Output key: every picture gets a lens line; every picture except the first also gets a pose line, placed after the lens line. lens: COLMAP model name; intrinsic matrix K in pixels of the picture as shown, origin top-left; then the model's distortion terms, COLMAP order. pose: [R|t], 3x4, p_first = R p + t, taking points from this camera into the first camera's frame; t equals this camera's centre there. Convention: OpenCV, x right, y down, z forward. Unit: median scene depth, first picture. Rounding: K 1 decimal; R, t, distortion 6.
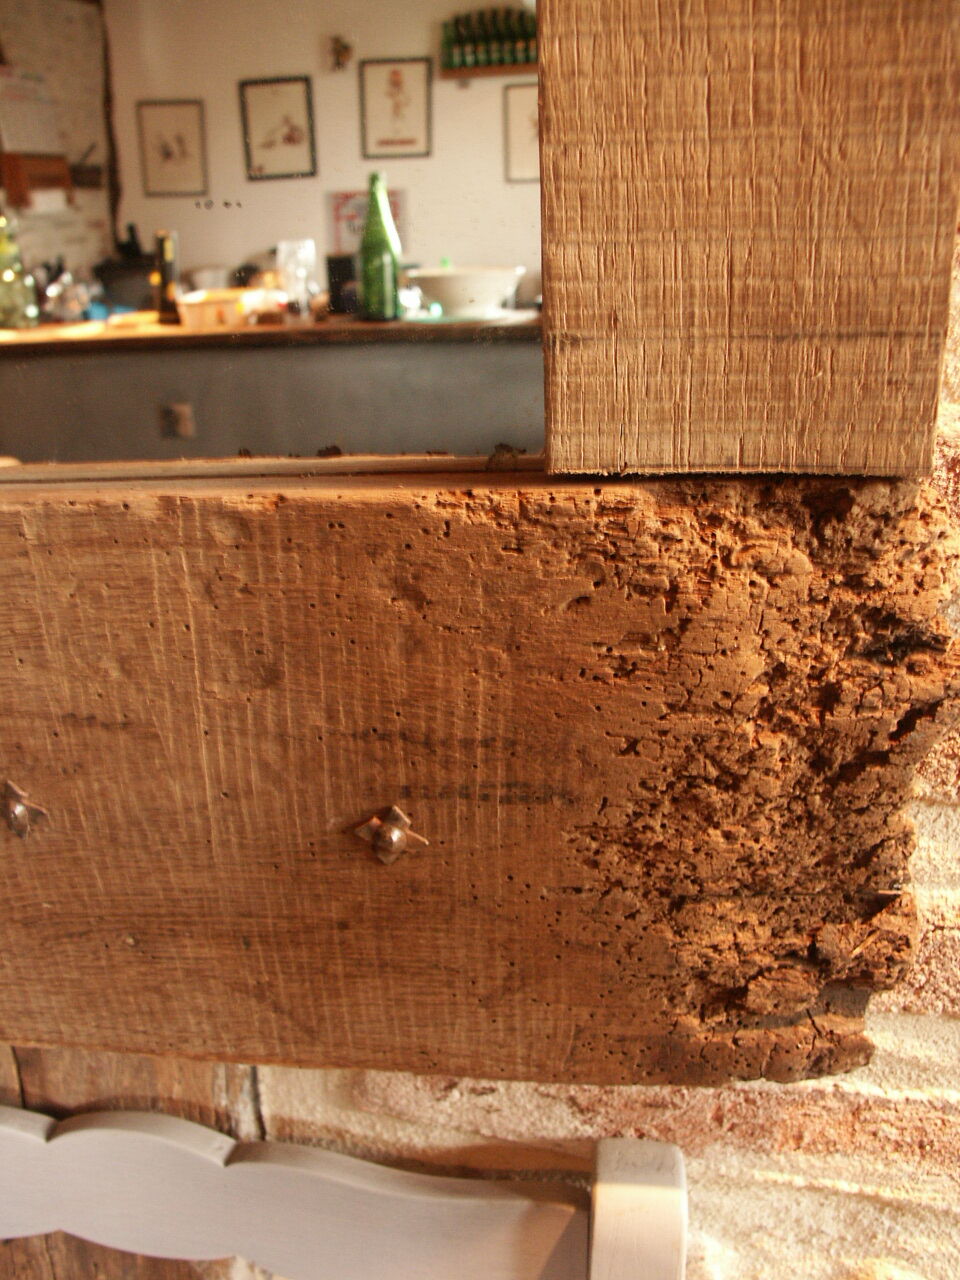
lens RADIAL K [[1068.2, 0, 480.4], [0, 1068.2, 643.4], [0, 0, 1]] dist [-0.187066, 0.158803]
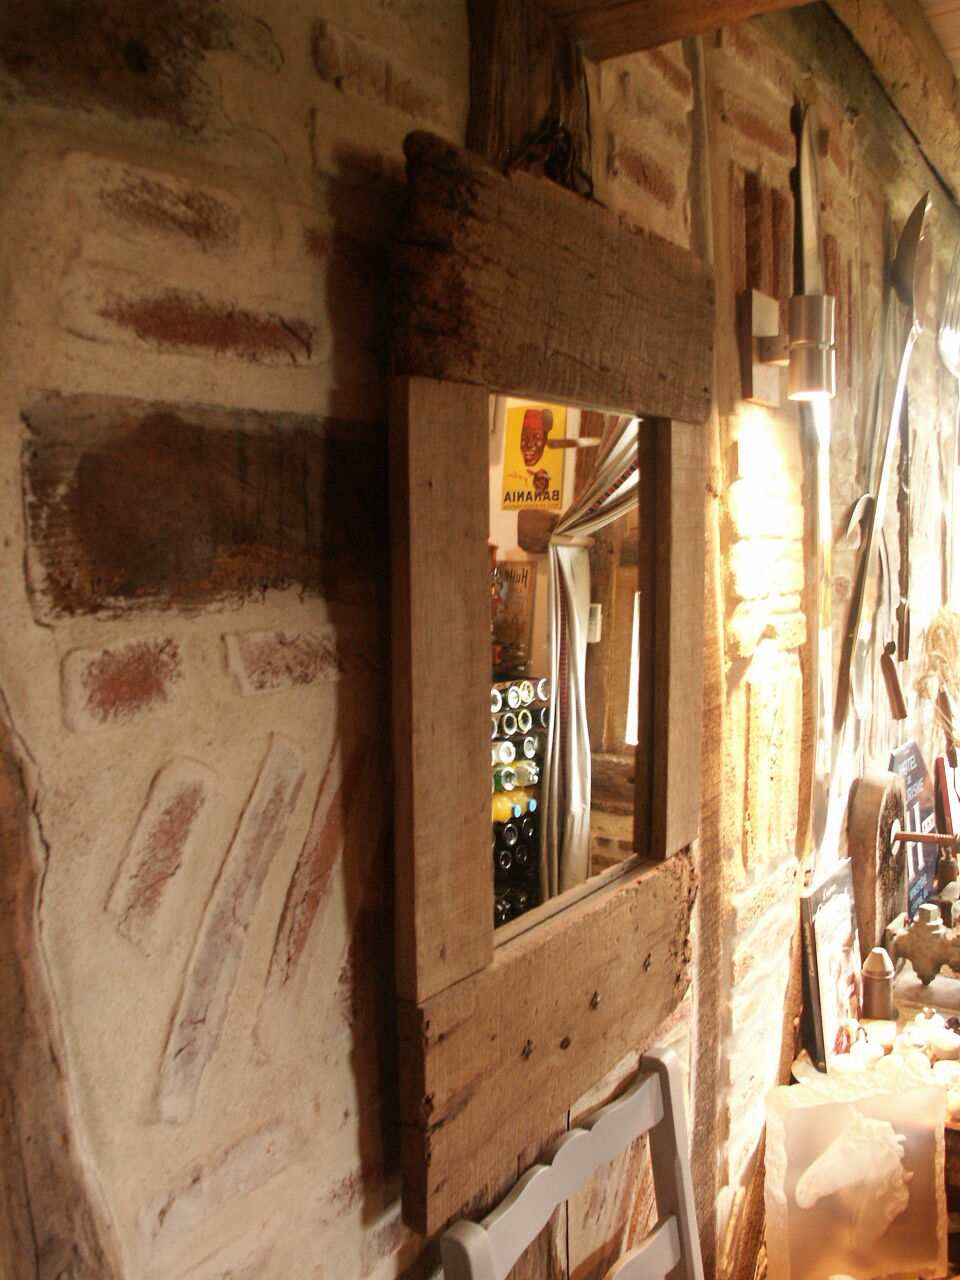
lens RADIAL K [[1068.2, 0, 478.9], [0, 1068.2, 643.0], [0, 0, 1]] dist [-0.187066, 0.158803]
pose [[0.455220, -0.064761, 0.888021, -3.751486], [0.311262, 0.945998, -0.090572, -0.775970], [-0.834200, 0.317637, 0.450795, -0.563660]]
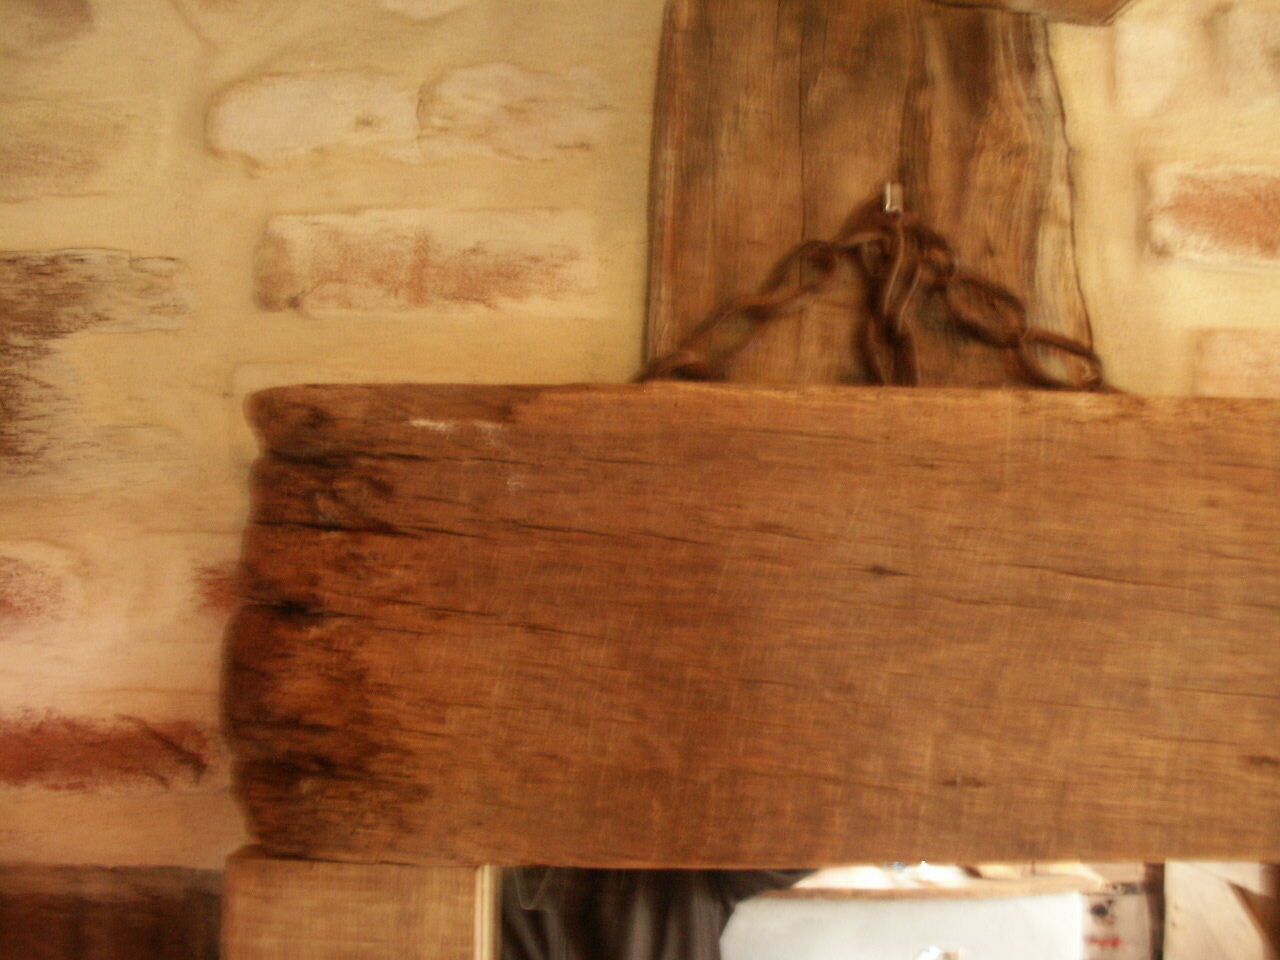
lens RADIAL K [[1068.2, 0, 635.1], [0, 1068.2, 484.2], [0, 0, 1]] dist [-0.187066, 0.158803]
pose [[0.986340, 0.063311, 0.152067, -1.163359], [0.005817, 0.909223, -0.416270, -1.581339], [-0.164618, 0.411468, 0.896435, -0.951850]]
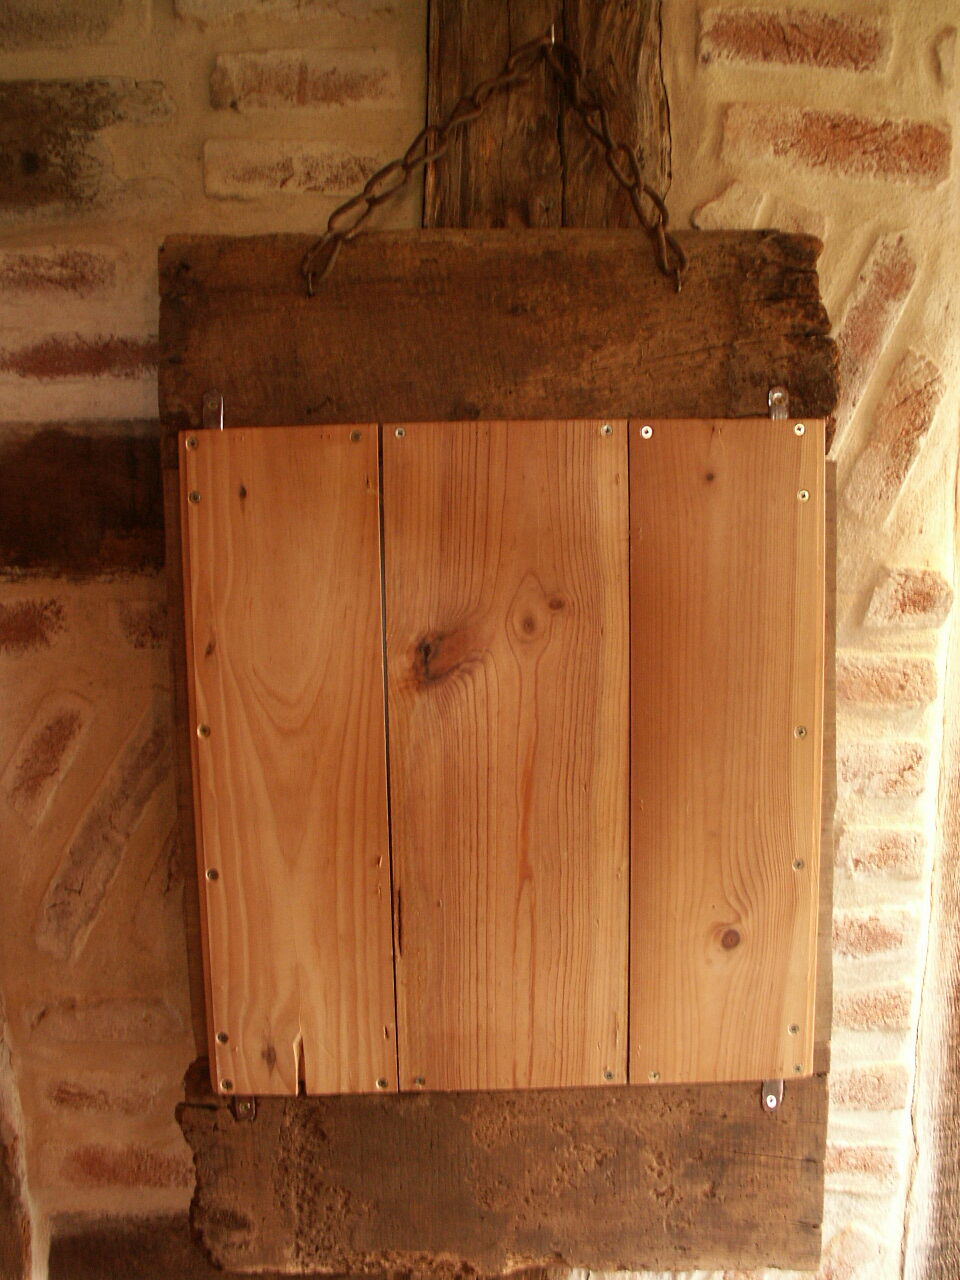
lens RADIAL K [[1068.2, 0, 479.6], [0, 1068.2, 645.3], [0, 0, 1]] dist [-0.187066, 0.158803]
pose [[0.985045, 0.001801, 0.172291, -1.265927], [0.036171, 0.975502, -0.216997, -0.362817], [-0.168461, 0.219983, 0.960848, -2.091316]]
